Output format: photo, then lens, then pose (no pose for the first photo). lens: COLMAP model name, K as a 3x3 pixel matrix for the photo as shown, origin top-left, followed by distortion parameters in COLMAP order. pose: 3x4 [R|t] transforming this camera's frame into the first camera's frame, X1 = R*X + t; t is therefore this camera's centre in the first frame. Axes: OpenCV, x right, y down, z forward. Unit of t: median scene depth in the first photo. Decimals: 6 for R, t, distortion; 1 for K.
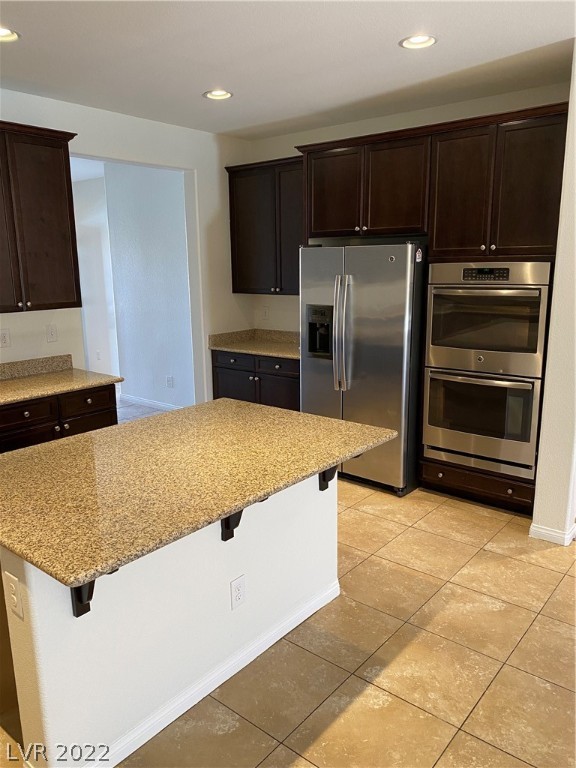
lens RADIAL K [[584.3, 0, 290.3], [0, 584.3, 380.8], [0, 0, 1]] dist [0.041547, -0.049554]
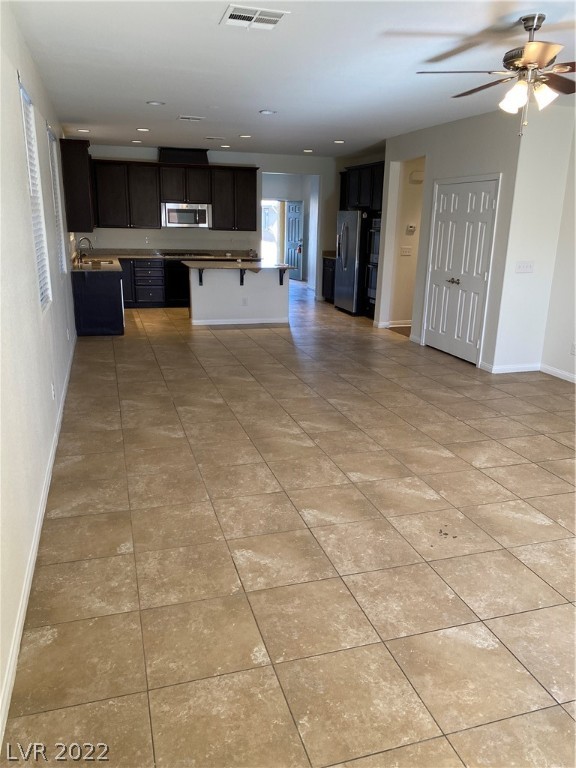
lens RADIAL K [[584.3, 0, 295.1], [0, 584.3, 381.5], [0, 0, 1]] dist [0.041547, -0.049554]
pose [[0.837762, 0.169956, -0.518912, 1.927445], [-0.135726, 0.985316, 0.103590, 0.365847], [0.528899, -0.016354, 0.848527, -1.774511]]
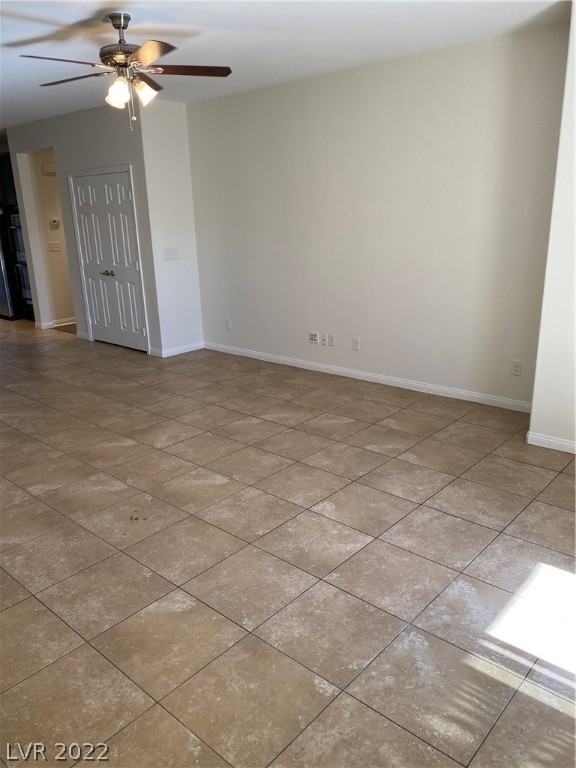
lens RADIAL K [[584.3, 0, 276.5], [0, 584.3, 382.9], [0, 0, 1]] dist [0.041547, -0.049554]
pose [[0.998313, -0.008187, -0.057484, 1.979545], [0.013340, 0.995867, 0.089839, 0.363009], [0.056511, -0.090454, 0.994296, -1.785520]]
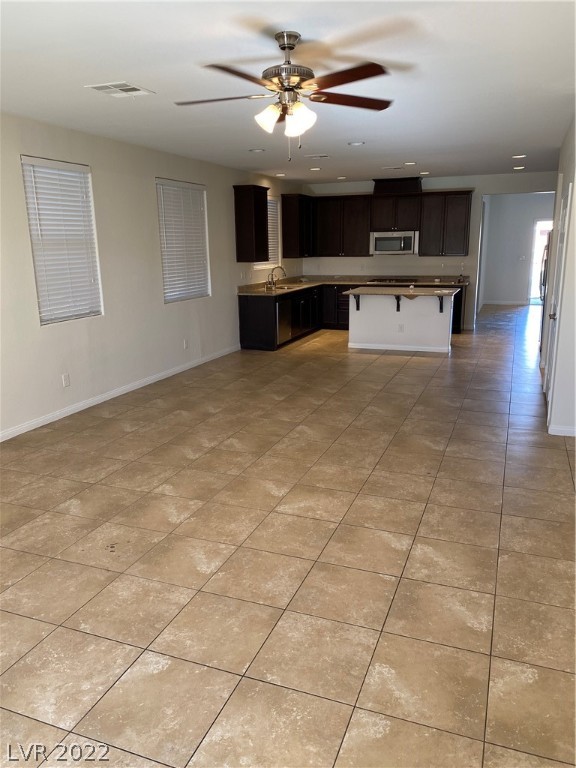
lens RADIAL K [[584.3, 0, 295.3], [0, 584.3, 379.4], [0, 0, 1]] dist [0.041547, -0.049554]
pose [[0.317387, 0.219260, -0.922600, 2.771744], [-0.176776, 0.969529, 0.169599, 0.134833], [0.931674, 0.109265, 0.346476, -0.786974]]
